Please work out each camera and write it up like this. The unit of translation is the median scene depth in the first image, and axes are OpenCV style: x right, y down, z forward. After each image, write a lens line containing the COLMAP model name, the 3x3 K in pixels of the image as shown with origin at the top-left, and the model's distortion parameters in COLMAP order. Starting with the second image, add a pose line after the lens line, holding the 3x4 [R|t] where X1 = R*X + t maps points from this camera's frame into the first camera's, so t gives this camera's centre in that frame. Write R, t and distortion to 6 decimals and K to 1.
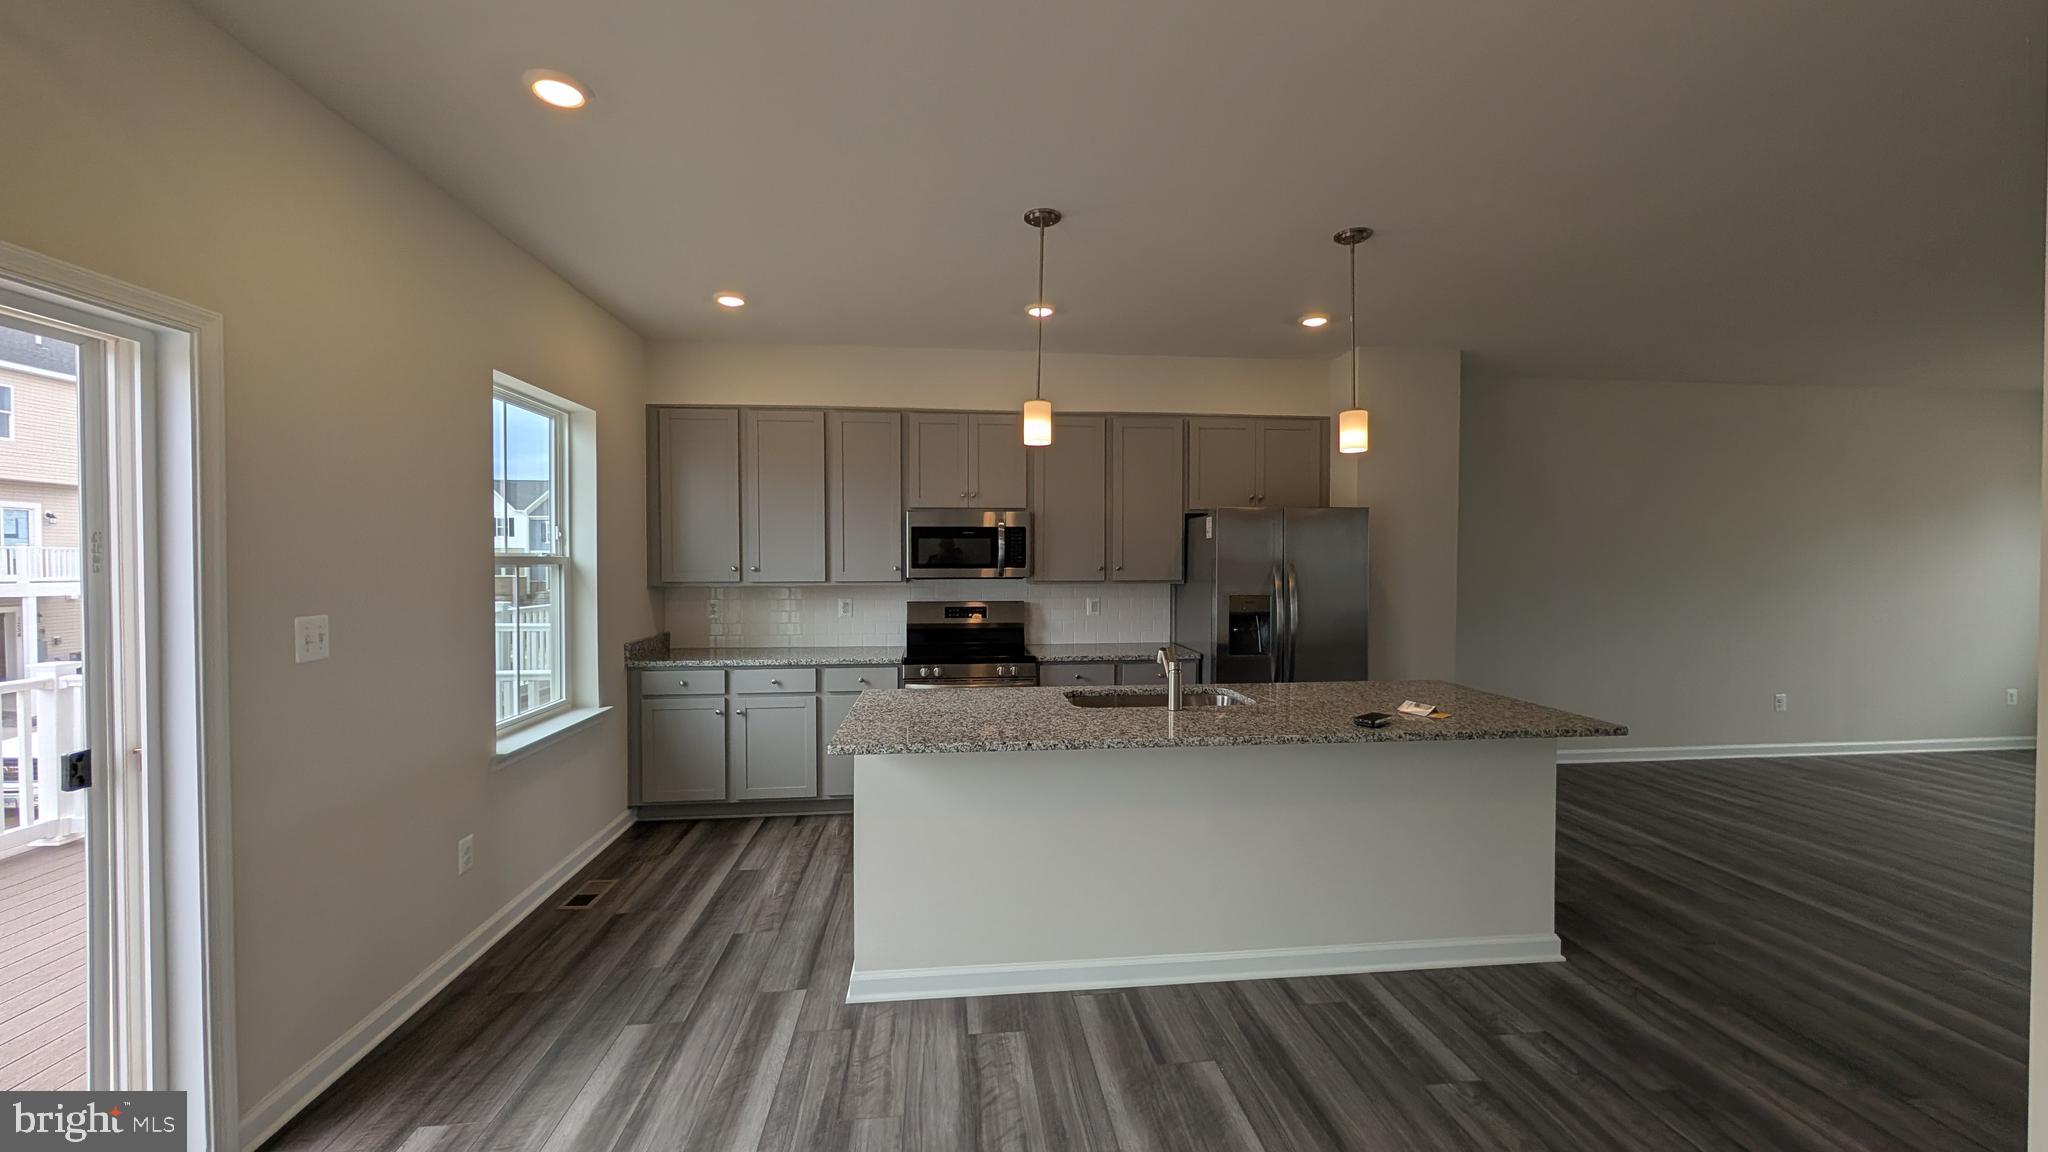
lens RADIAL K [[773.1, 0, 1027.7], [0, 773.1, 572.0], [0, 0, 1]] dist [0.000421, 0.000596]
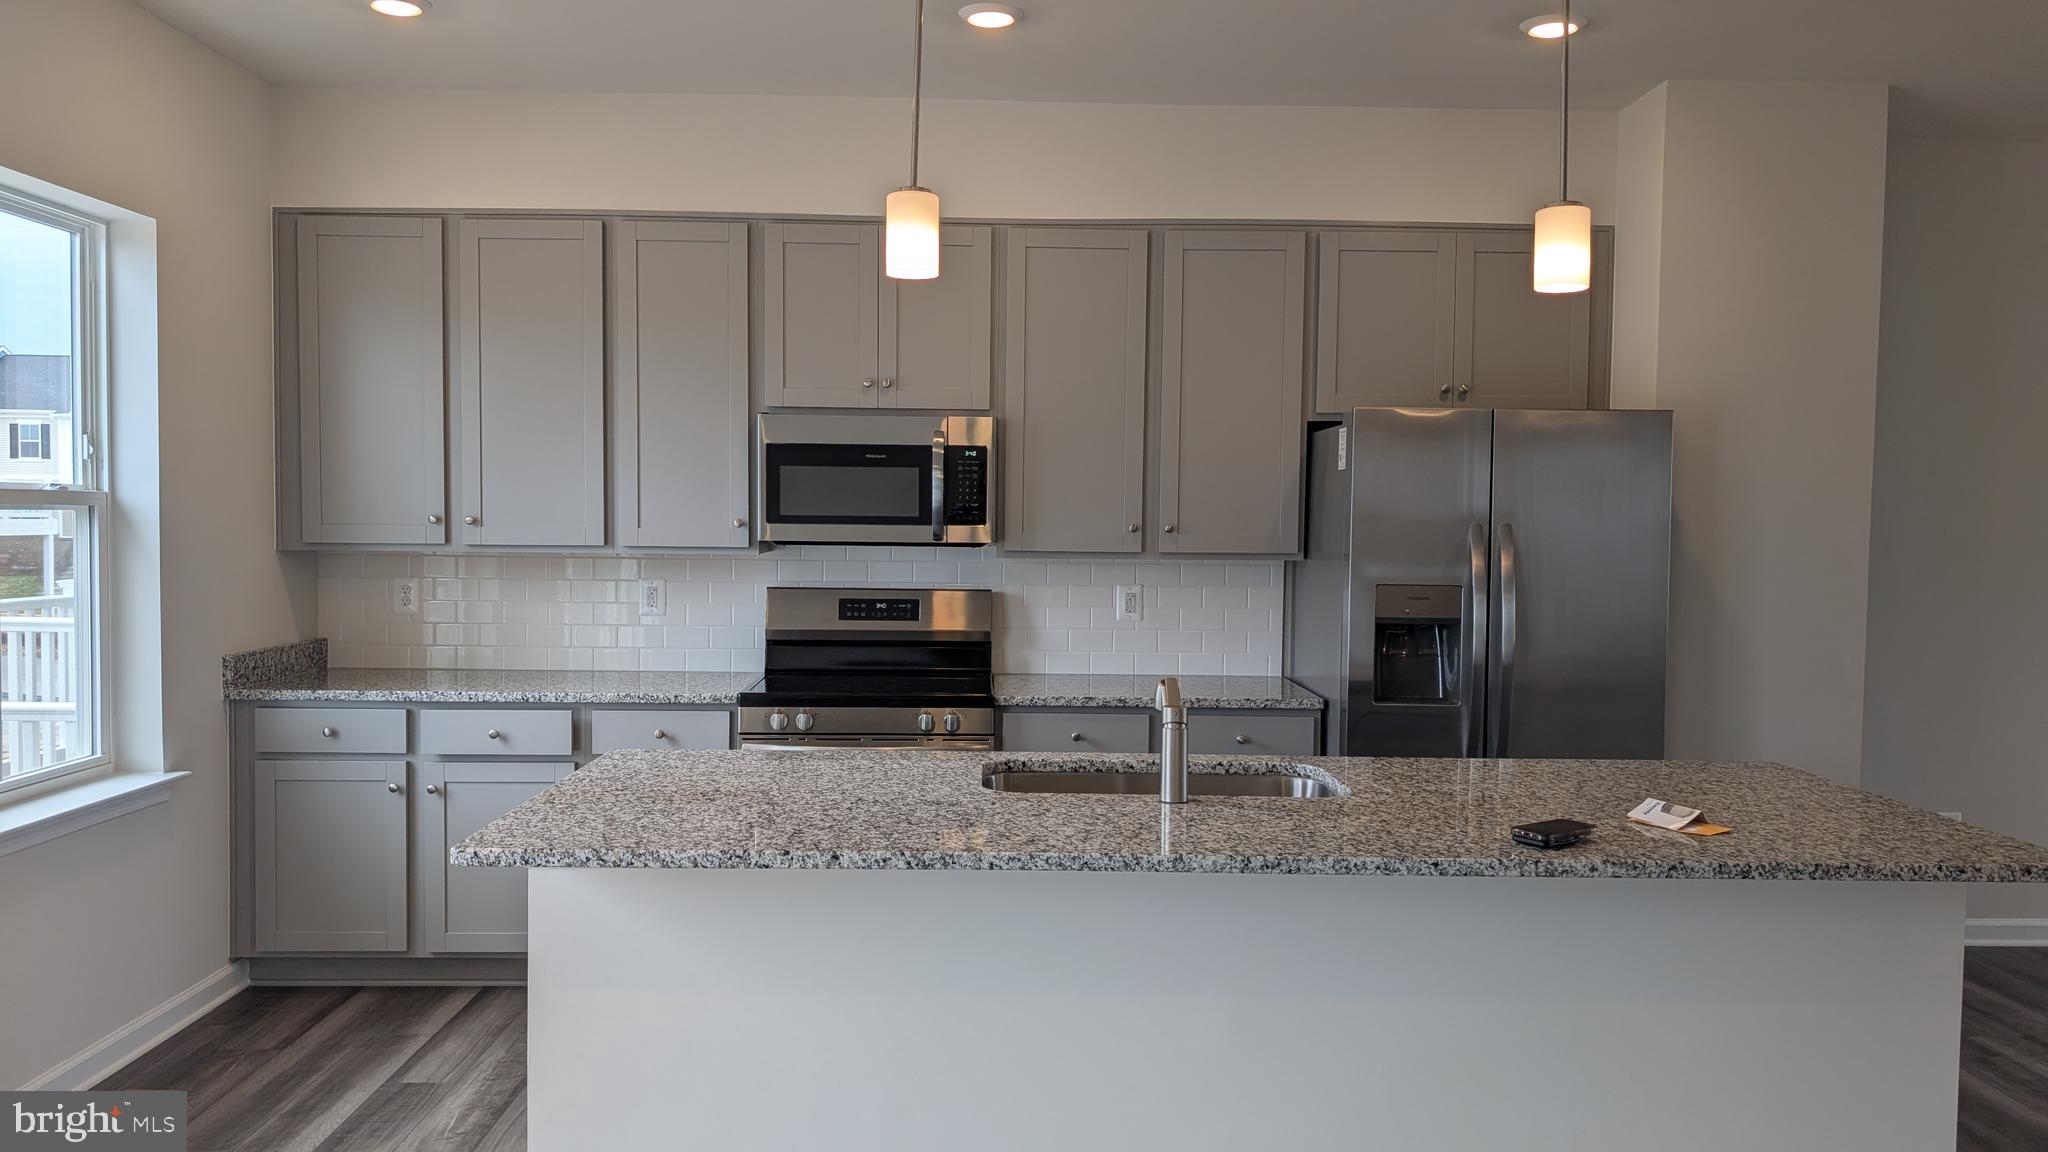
lens RADIAL K [[1509.3, 0, 1024.4], [0, 1509.3, 571.0], [0, 0, 1]] dist [0.024738, -0.024500]
pose [[0.995977, 0.015099, -0.088332, 0.123670], [-0.013267, 0.999685, 0.021295, 0.004110], [0.088626, -0.020037, 0.995863, 0.001937]]
